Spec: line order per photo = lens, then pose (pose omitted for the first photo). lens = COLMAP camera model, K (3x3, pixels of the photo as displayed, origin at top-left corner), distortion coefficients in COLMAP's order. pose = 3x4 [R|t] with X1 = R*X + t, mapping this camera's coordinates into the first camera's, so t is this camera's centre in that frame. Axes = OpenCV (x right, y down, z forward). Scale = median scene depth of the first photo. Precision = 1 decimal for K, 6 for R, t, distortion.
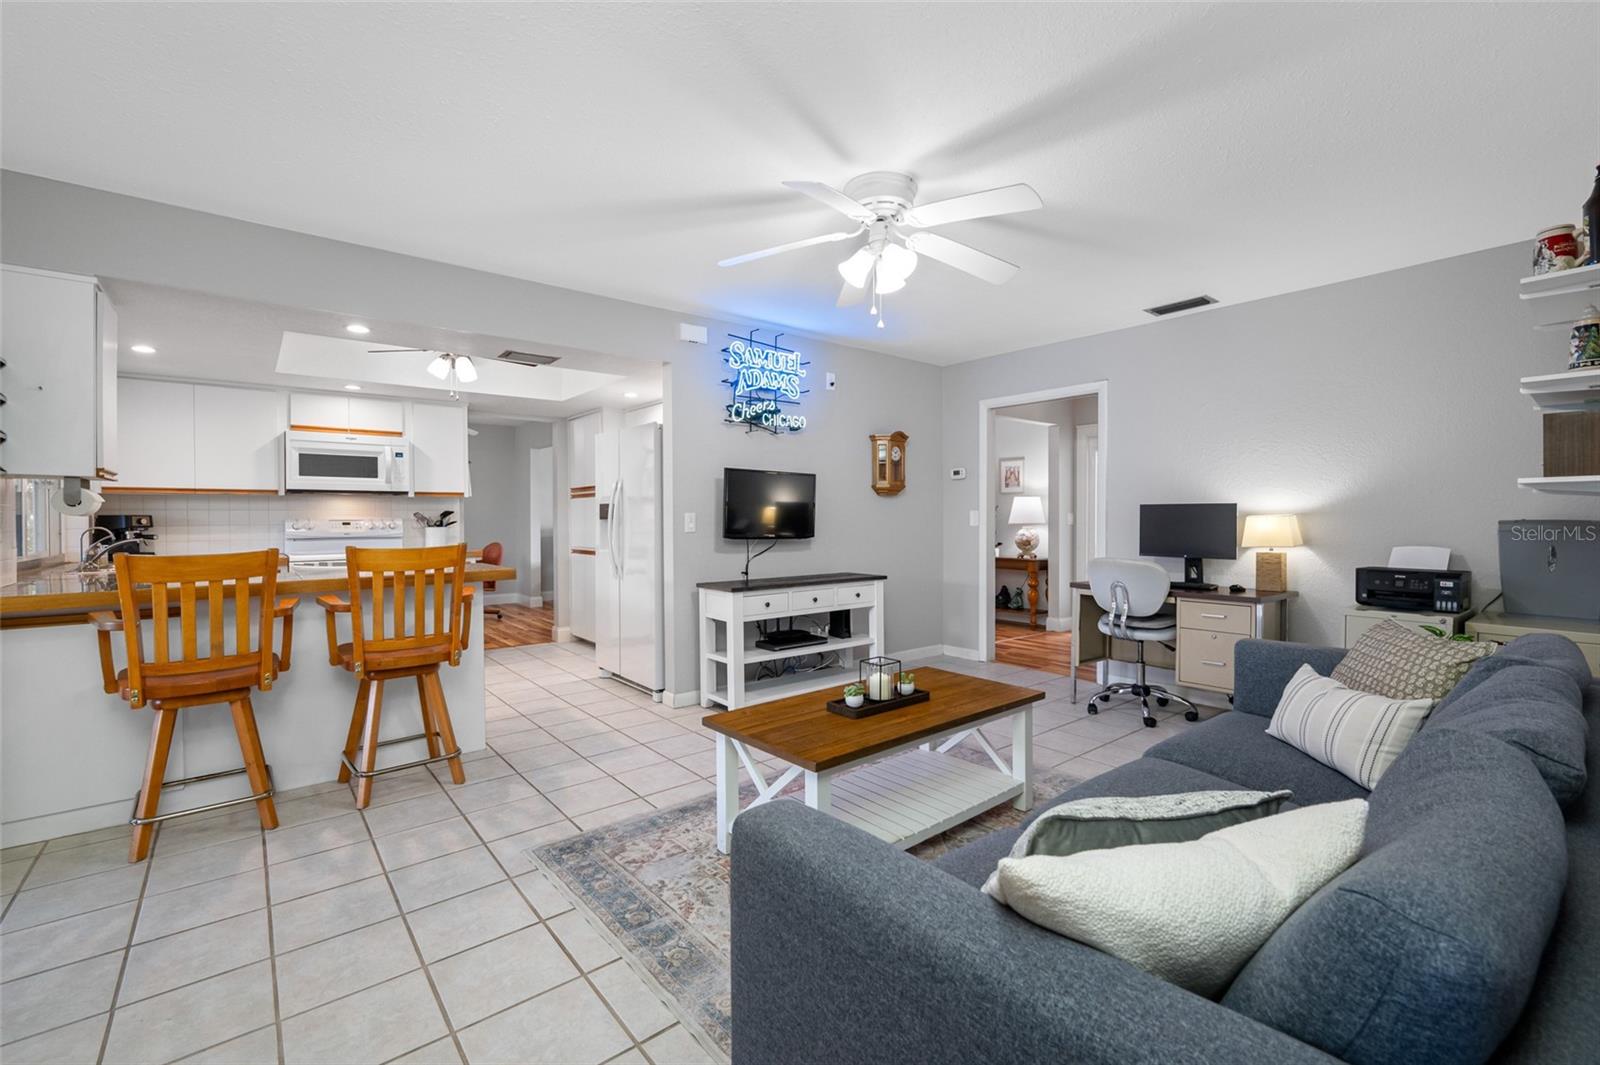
lens RADIAL K [[656.7, 0, 791.5], [0, 656.7, 524.6], [0, 0, 1]] dist [0.006366, -0.000357]
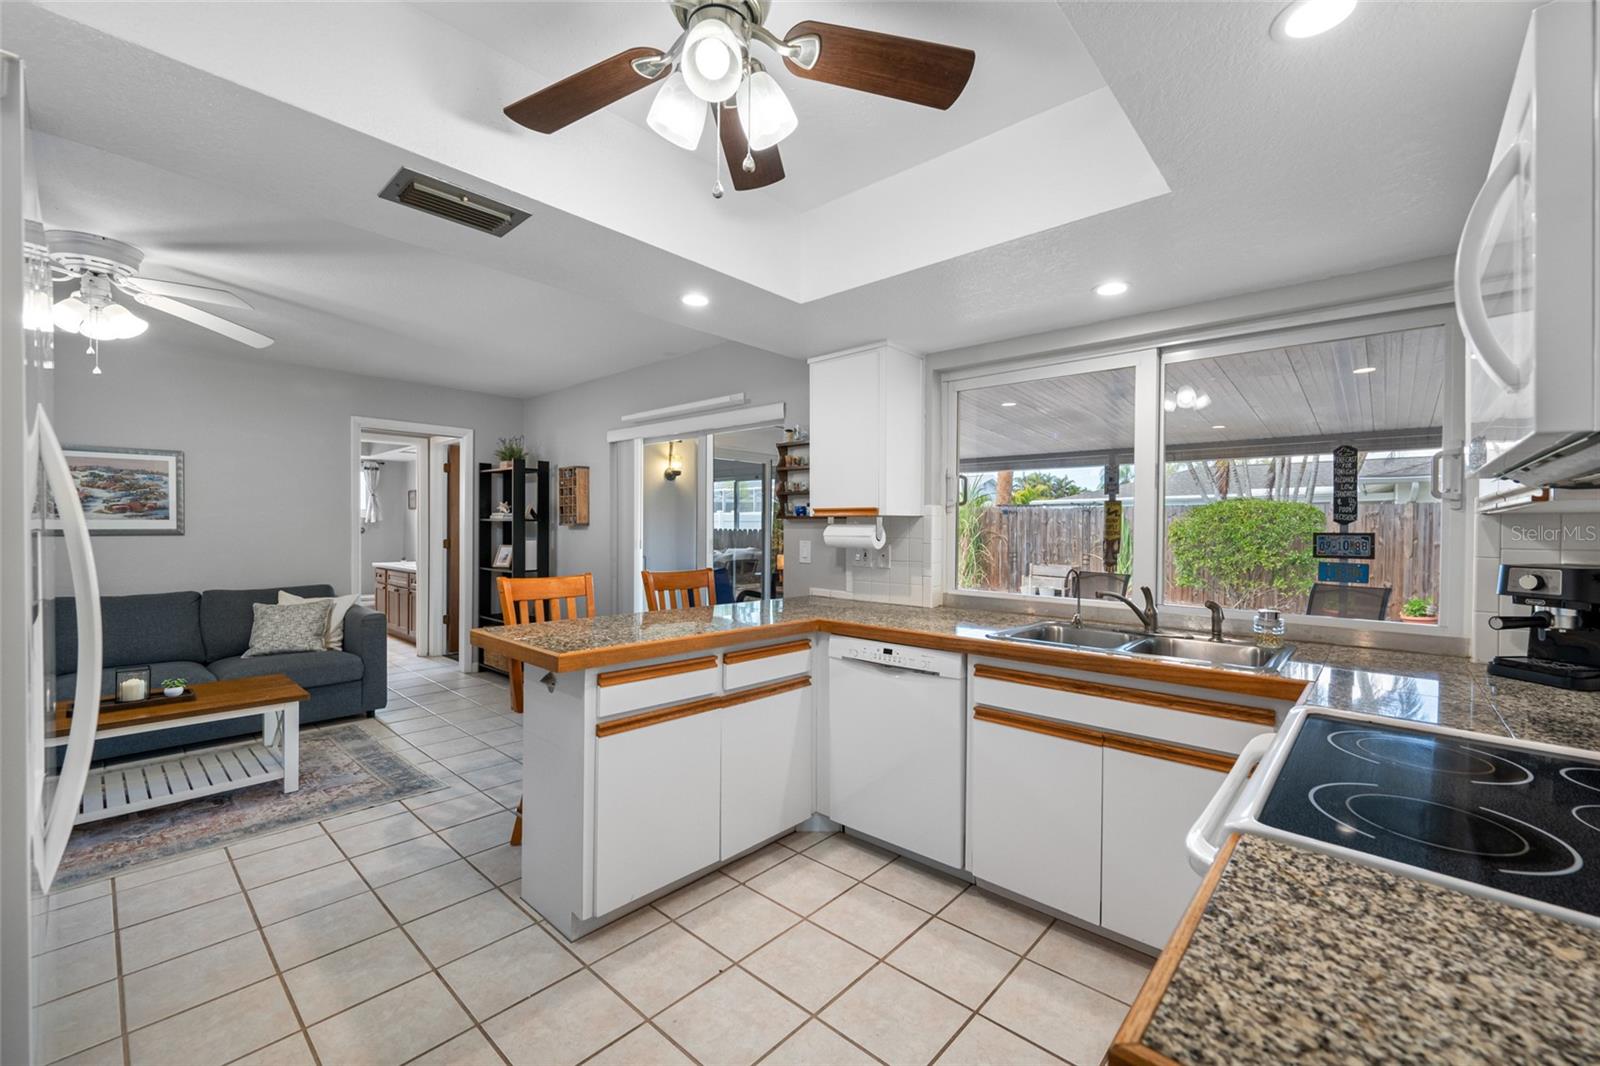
lens RADIAL K [[656.7, 0, 797.6], [0, 656.7, 527.3], [0, 0, 1]] dist [0.006366, -0.000357]
pose [[-0.990724, -0.003662, -0.135839, -0.533892], [-0.005368, 0.999911, 0.012195, -0.043412], [0.135782, 0.012811, -0.990656, 1.396407]]
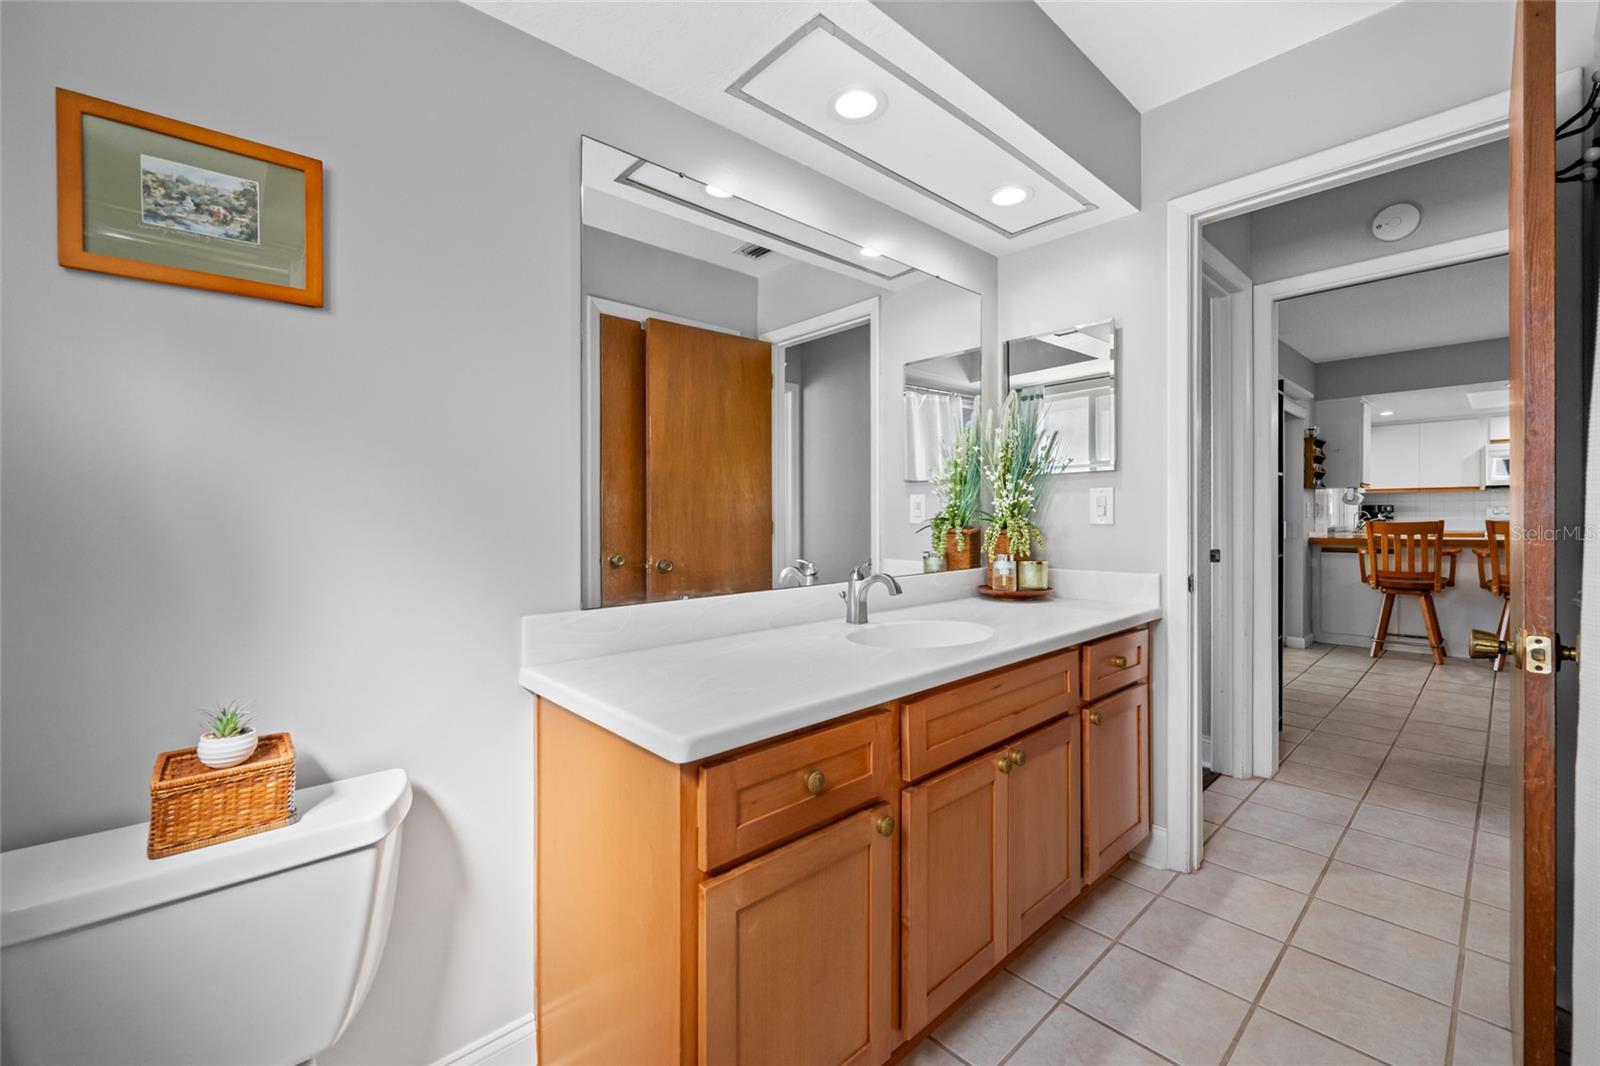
lens RADIAL K [[656.7, 0, 783.6], [0, 656.7, 516.8], [0, 0, 1]] dist [0.006366, -0.000357]
pose [[0.032958, 0.010791, -0.999398, 0.717861], [-0.007514, 0.999916, 0.010549, 0.011332], [0.999428, 0.007162, 0.033037, -0.657745]]
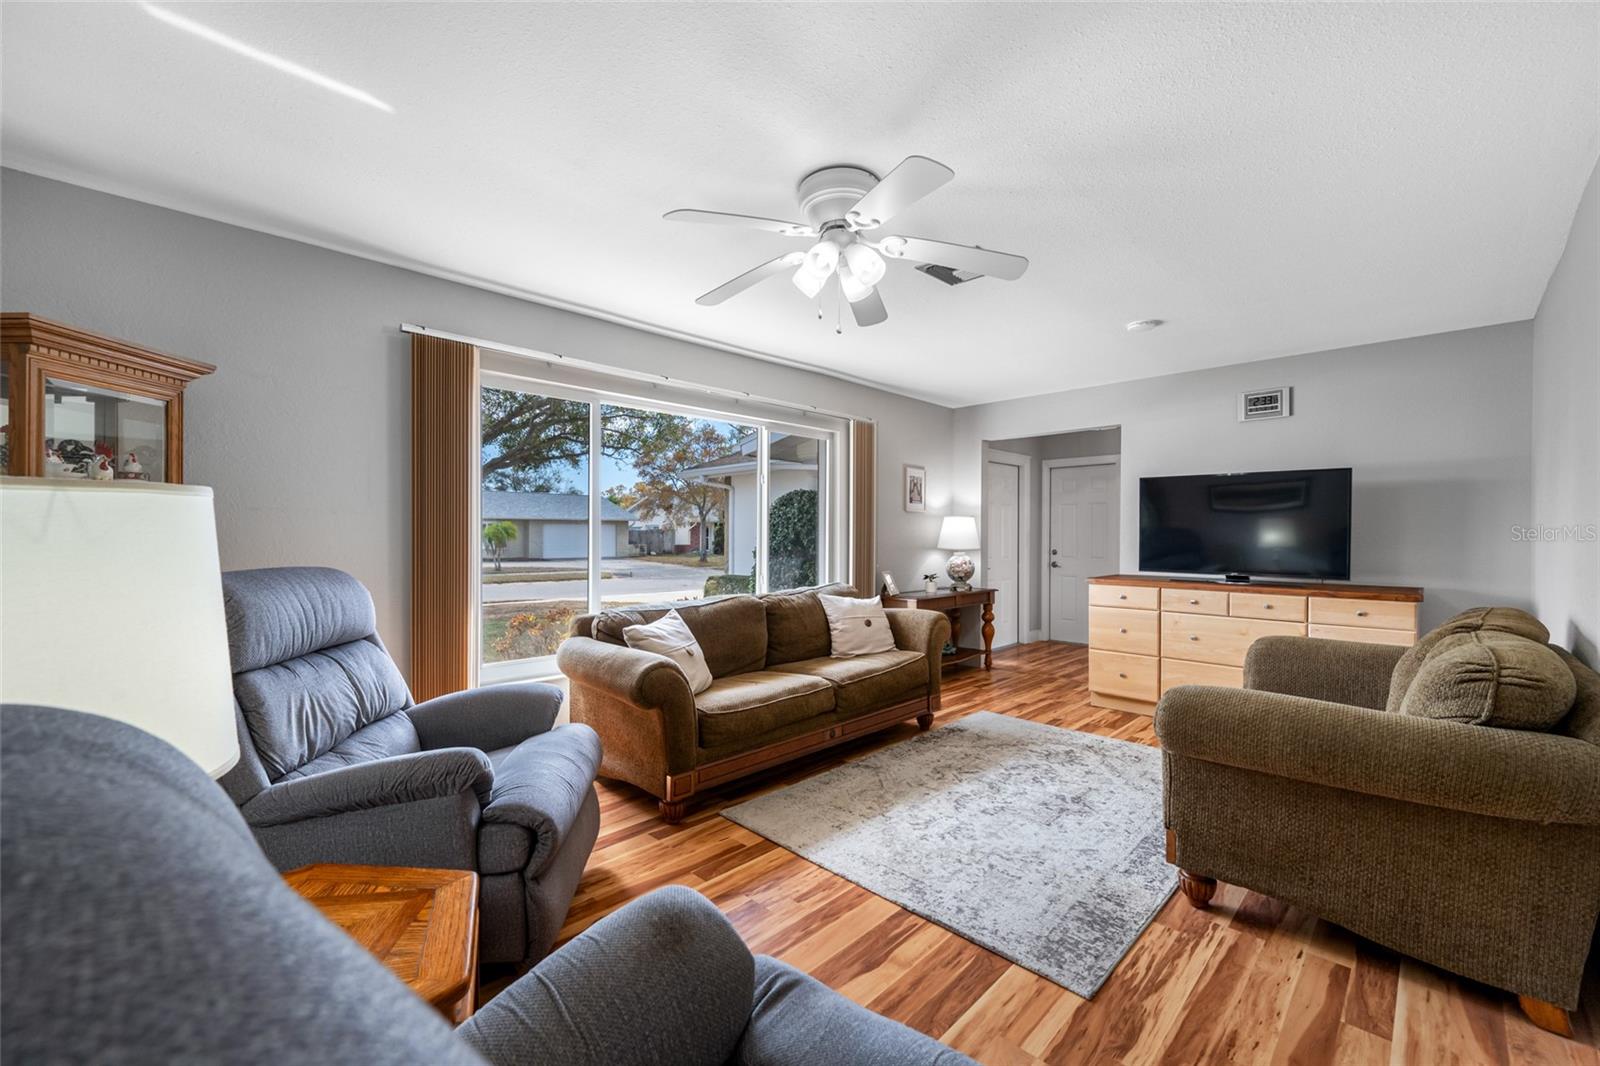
lens RADIAL K [[656.7, 0, 795.5], [0, 656.7, 537.0], [0, 0, 1]] dist [0.006366, -0.000357]
pose [[-0.099172, -0.004947, 0.995058, -0.809038], [0.000051, 0.999988, 0.004977, -0.038172], [-0.995070, 0.000544, -0.099171, 2.291458]]
